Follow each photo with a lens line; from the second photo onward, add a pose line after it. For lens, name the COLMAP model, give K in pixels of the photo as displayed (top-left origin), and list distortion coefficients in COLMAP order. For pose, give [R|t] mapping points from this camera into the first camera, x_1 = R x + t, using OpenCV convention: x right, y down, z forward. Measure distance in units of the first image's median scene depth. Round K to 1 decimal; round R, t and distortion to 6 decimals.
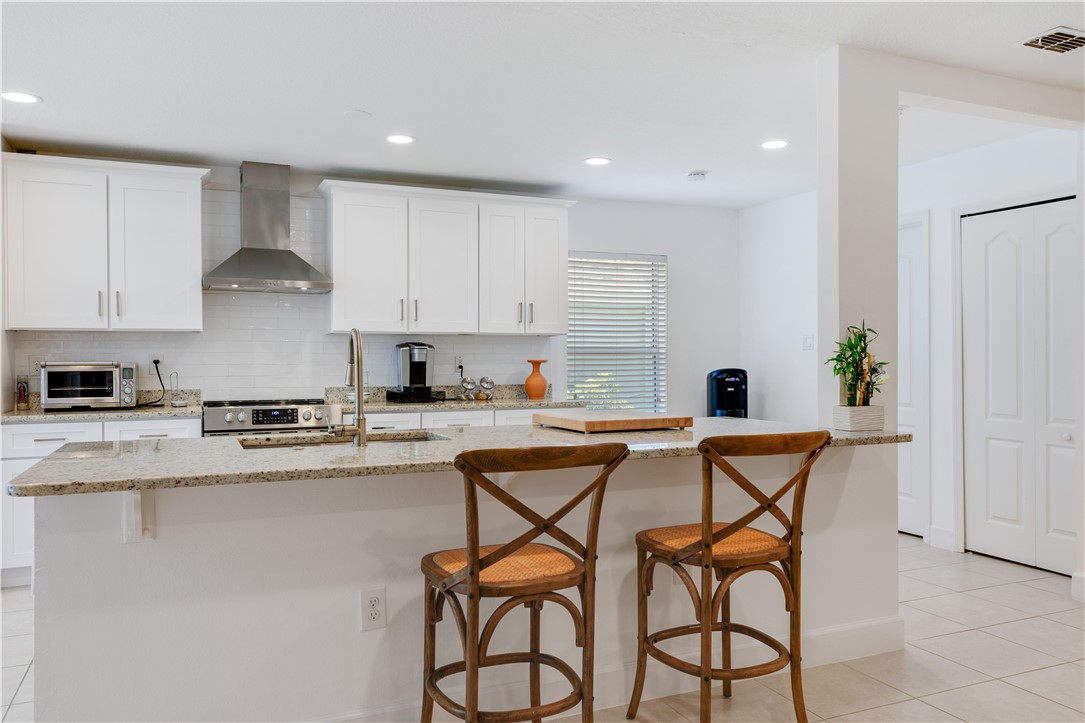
lens RADIAL K [[827.6, 0, 539.5], [0, 827.6, 361.2], [0, 0, 1]] dist [0.010266, 0.003410]
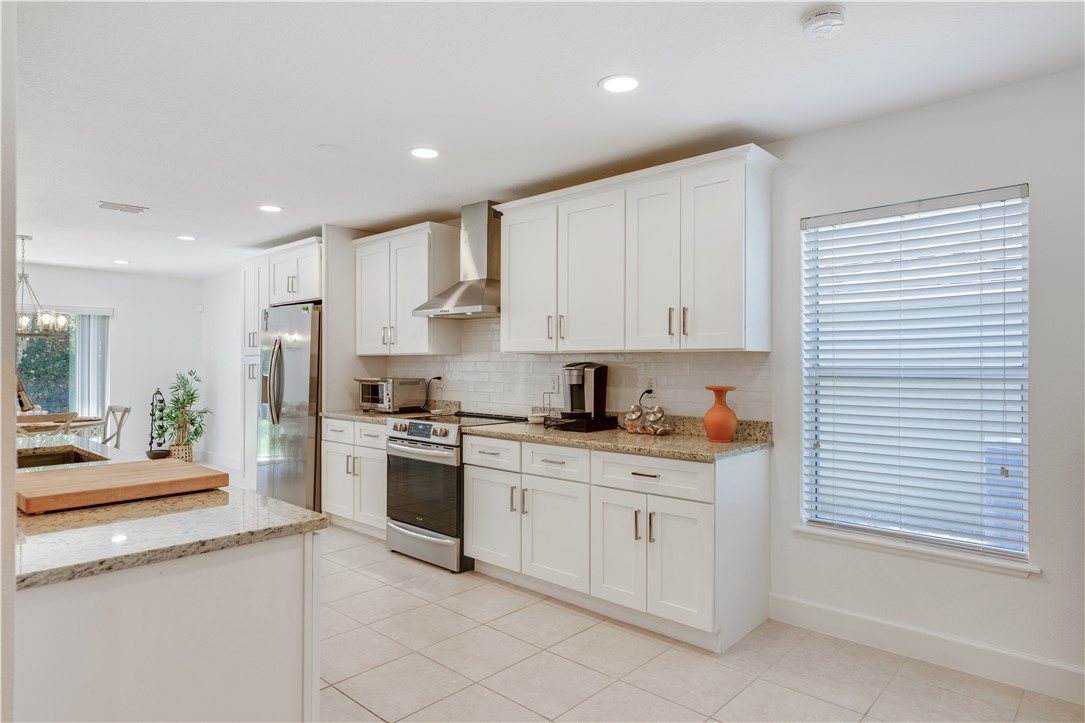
lens RADIAL K [[640.3, 0, 524.0], [0, 640.3, 363.9], [0, 0, 1]] dist [0.005759, 0.000893]
pose [[0.386195, 0.001910, -0.922415, 0.576415], [-0.007812, 0.999969, -0.001200, -0.024747], [0.922384, 0.007669, 0.386198, 0.841686]]
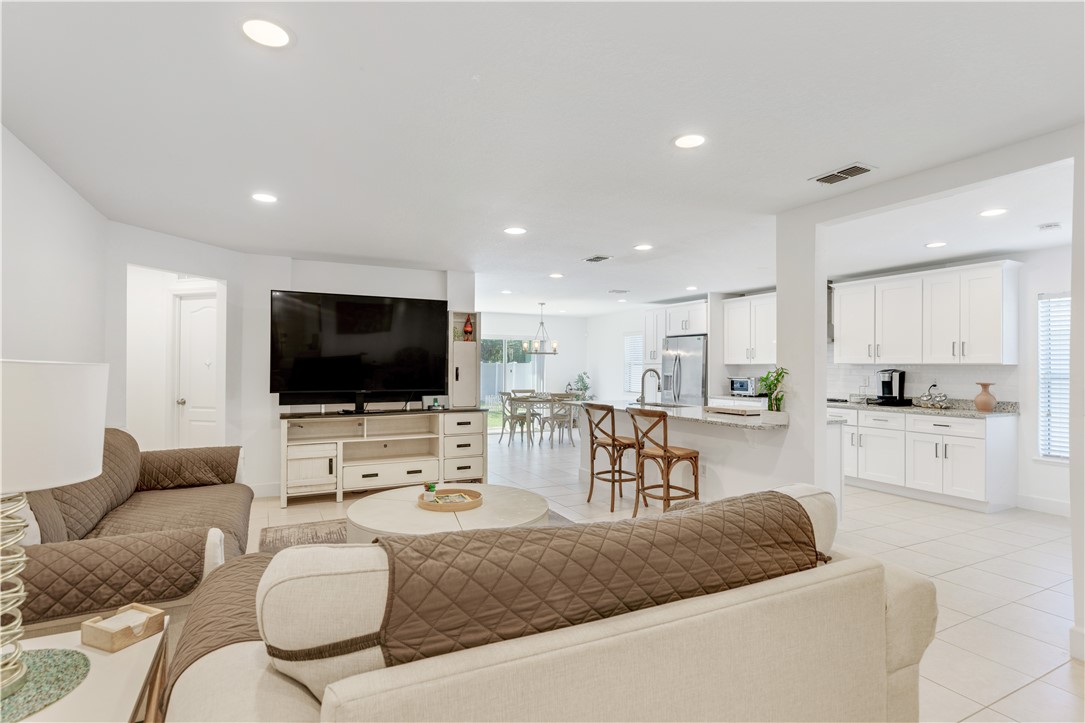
lens RADIAL K [[533.7, 0, 542.5], [0, 533.7, 364.6], [0, 0, 1]] dist [0.003163, 0.000559]
pose [[0.058324, -0.001996, -0.998296, 1.087423], [-0.012864, 0.999913, -0.002750, -0.025772], [0.998215, 0.013003, 0.058294, 0.308204]]
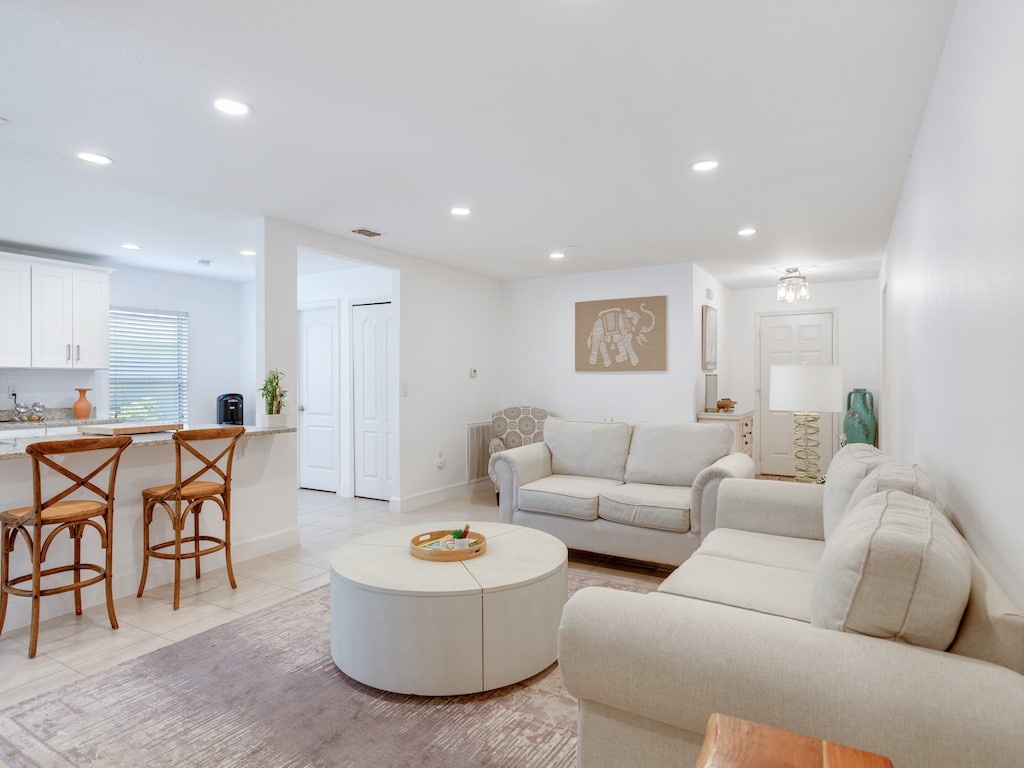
lens RADIAL K [[827.7, 0, 496.1], [0, 827.7, 370.1], [0, 0, 1]] dist [0.010600, 0.006288]
pose [[0.900358, -0.001366, 0.435148, 0.017446], [0.007582, 0.999893, -0.012549, -0.011731], [-0.435085, 0.014598, 0.900271, -0.583819]]
